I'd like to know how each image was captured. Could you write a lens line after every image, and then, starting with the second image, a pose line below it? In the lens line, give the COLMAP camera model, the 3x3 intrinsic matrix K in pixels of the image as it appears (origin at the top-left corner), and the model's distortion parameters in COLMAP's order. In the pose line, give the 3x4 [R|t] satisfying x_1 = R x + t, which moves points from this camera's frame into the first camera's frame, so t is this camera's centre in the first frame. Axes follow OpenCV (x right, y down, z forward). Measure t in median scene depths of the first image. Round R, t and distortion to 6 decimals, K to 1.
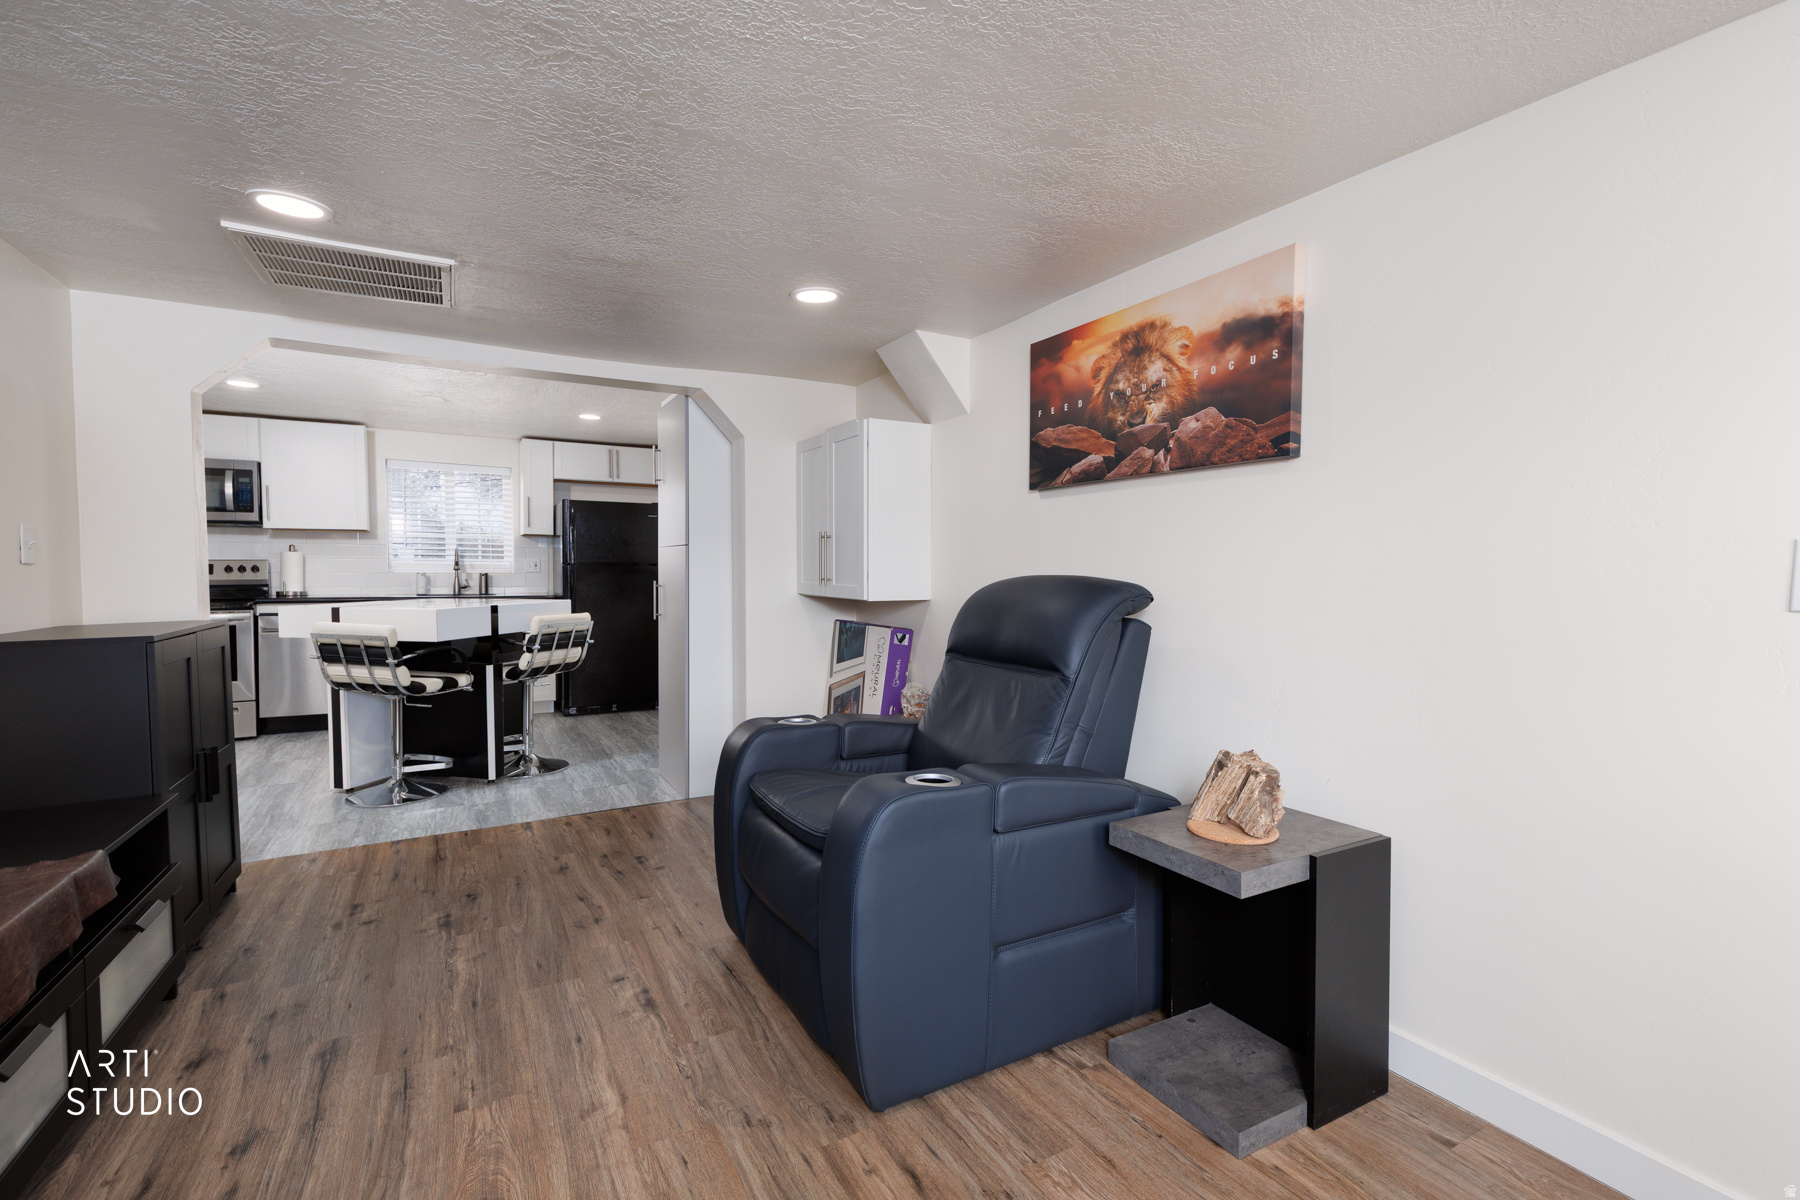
lens RADIAL K [[804.1, 0, 907.7], [0, 804.1, 593.4], [0, 0, 1]] dist [0.009389, -0.001663]
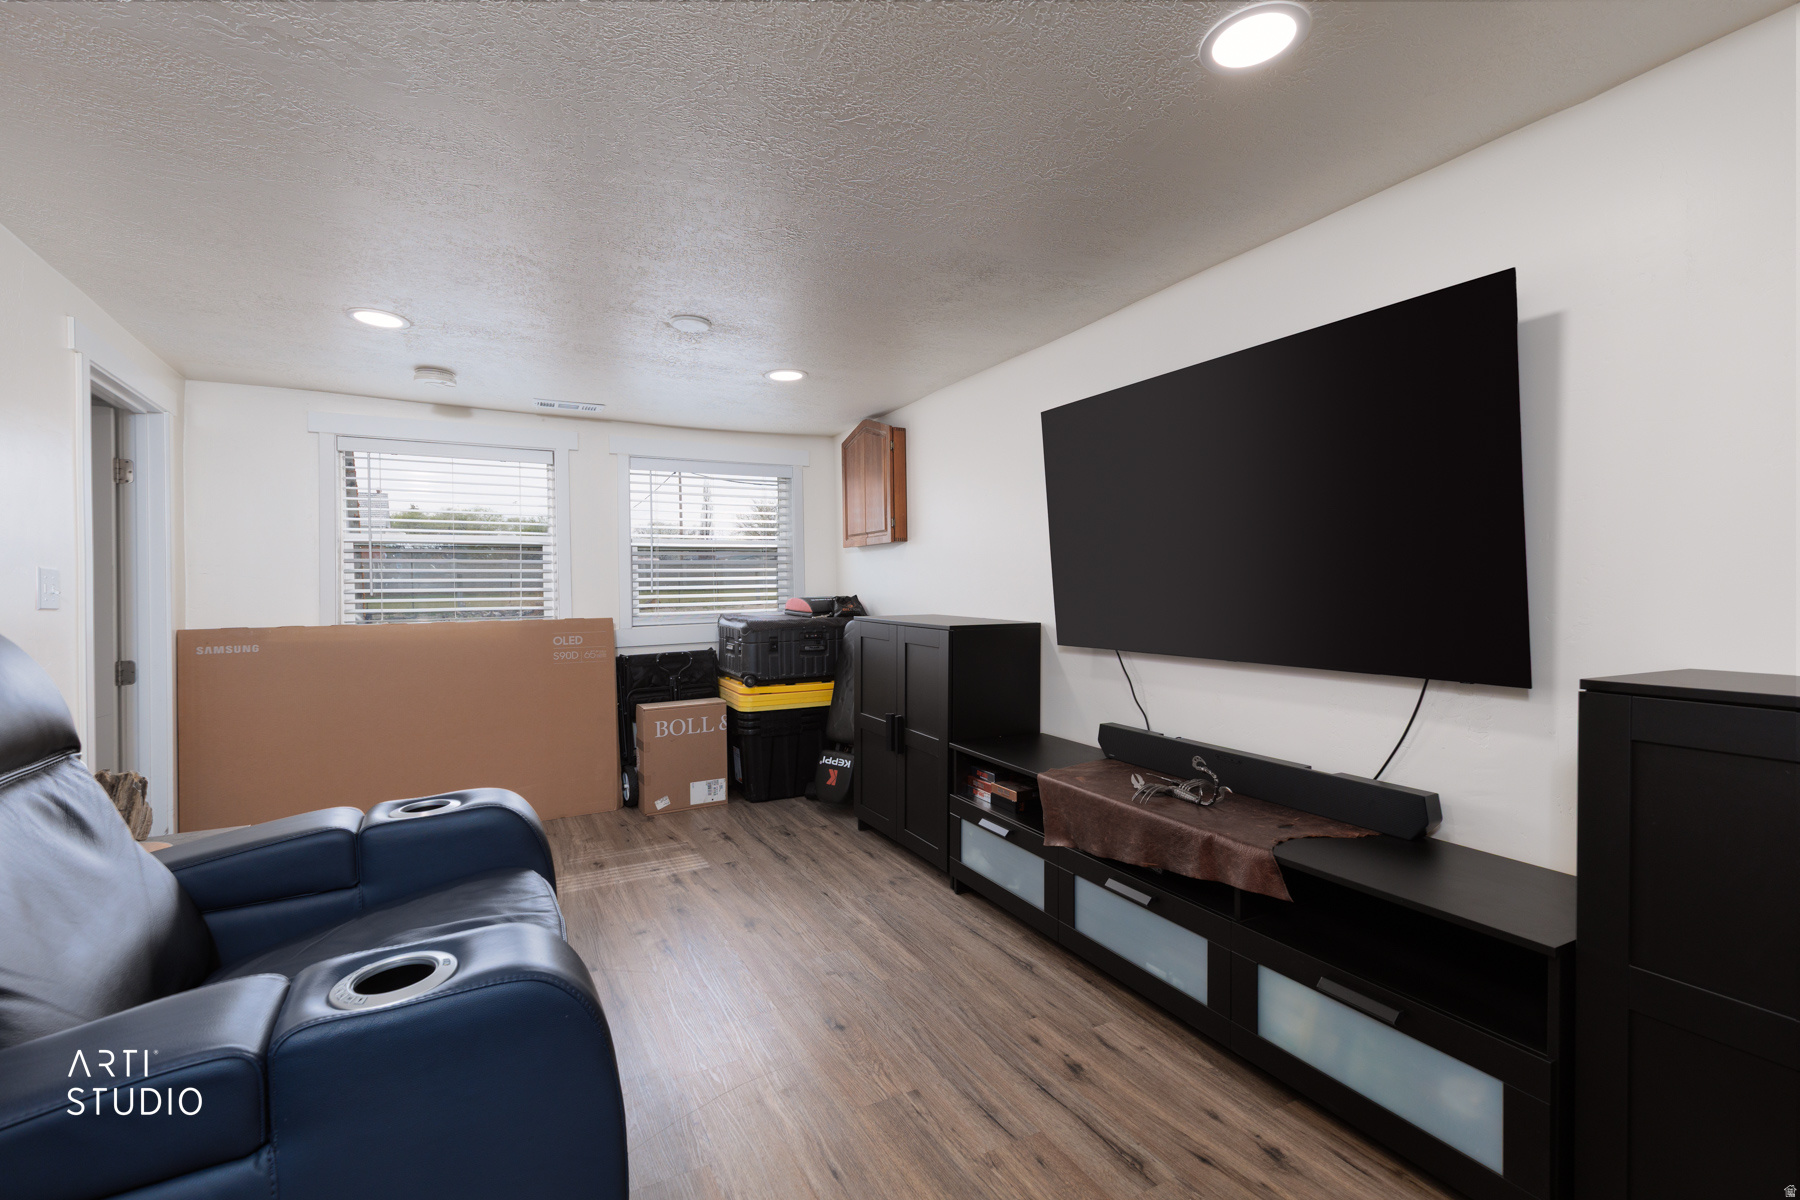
lens RADIAL K [[804.1, 0, 907.3], [0, 804.1, 595.9], [0, 0, 1]] dist [0.009389, -0.001663]
pose [[-0.999954, 0.006312, 0.007274, -0.334568], [0.006609, 0.999117, 0.041486, -0.027345], [-0.007005, 0.041532, -0.999113, 1.210505]]
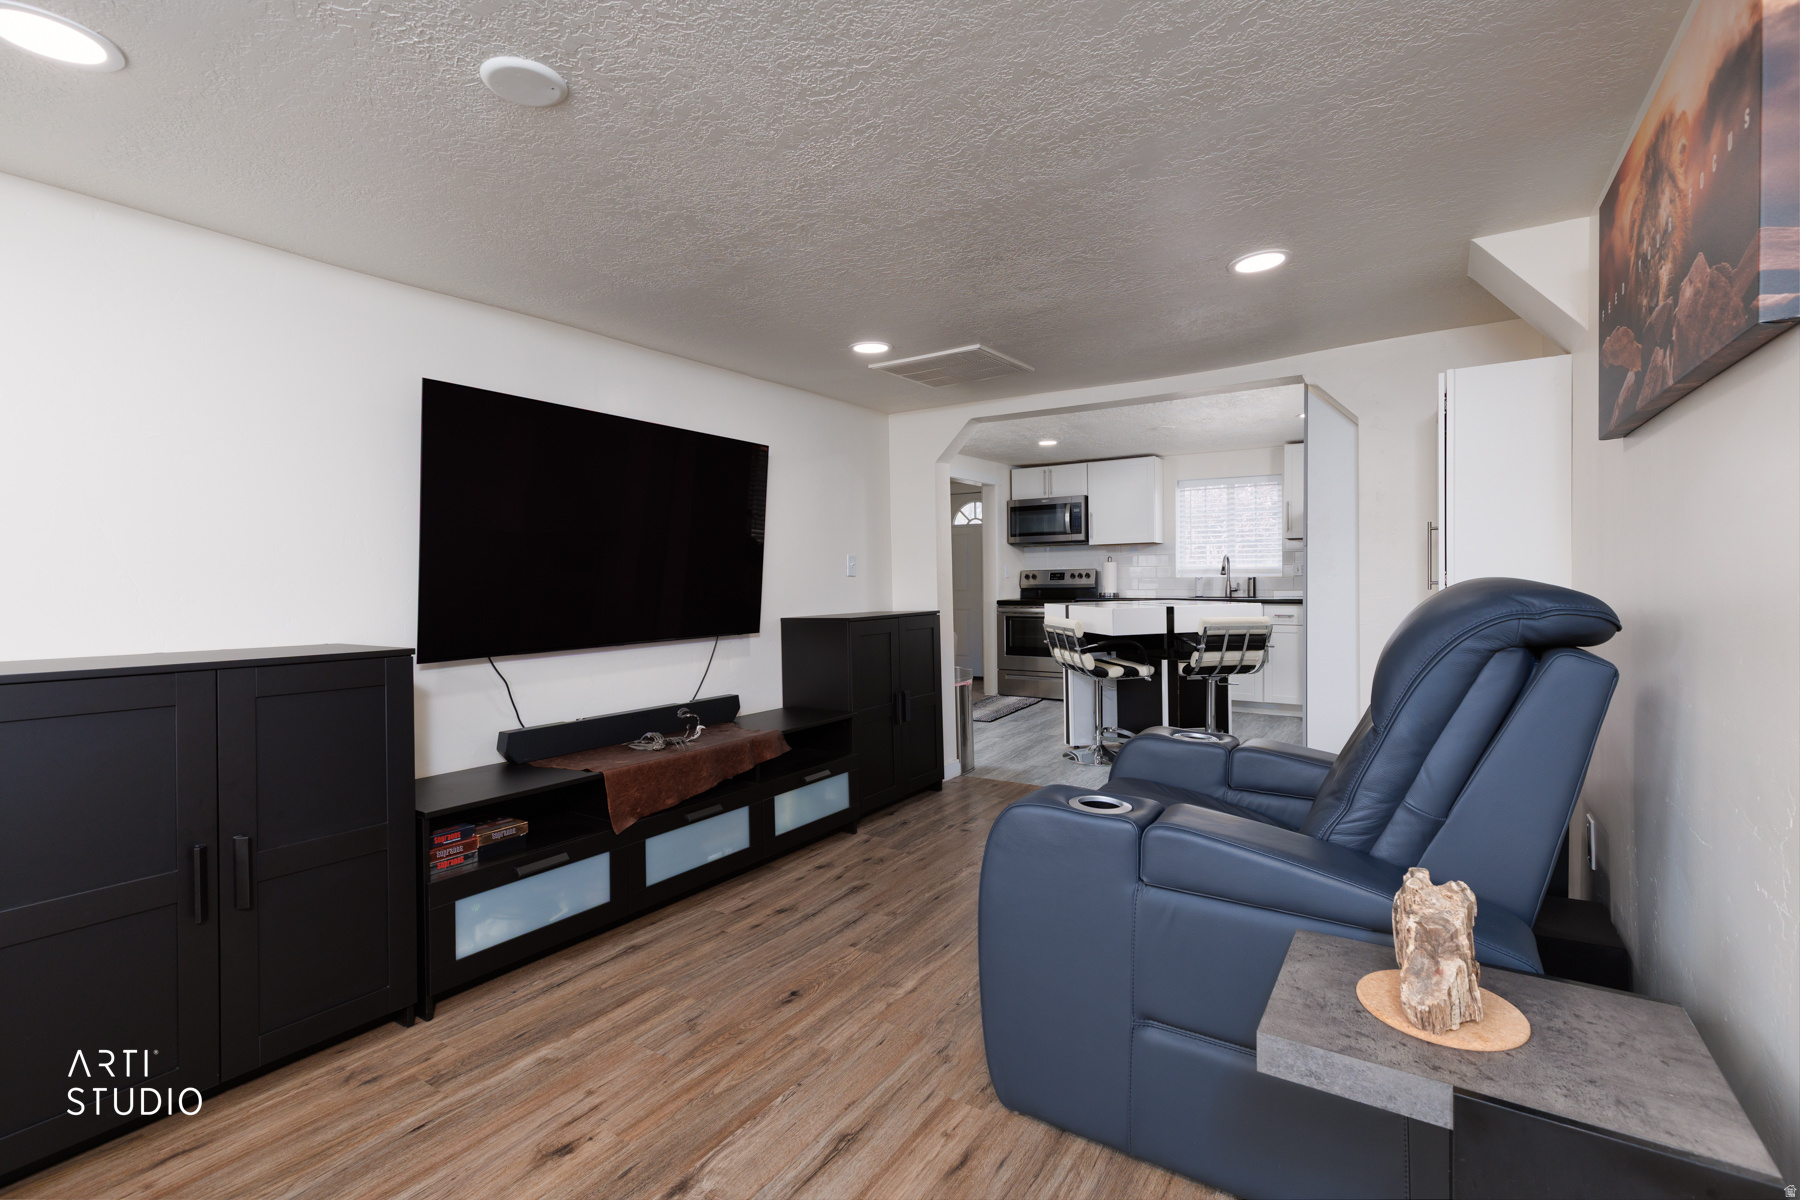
lens RADIAL K [[804.1, 0, 902.8], [0, 804.1, 588.5], [0, 0, 1]] dist [0.009389, -0.001663]
pose [[0.465559, 0.003718, -0.885009, 0.469463], [-0.012504, 0.999919, -0.002377, -0.004745], [0.884929, 0.012173, 0.465567, 0.235219]]
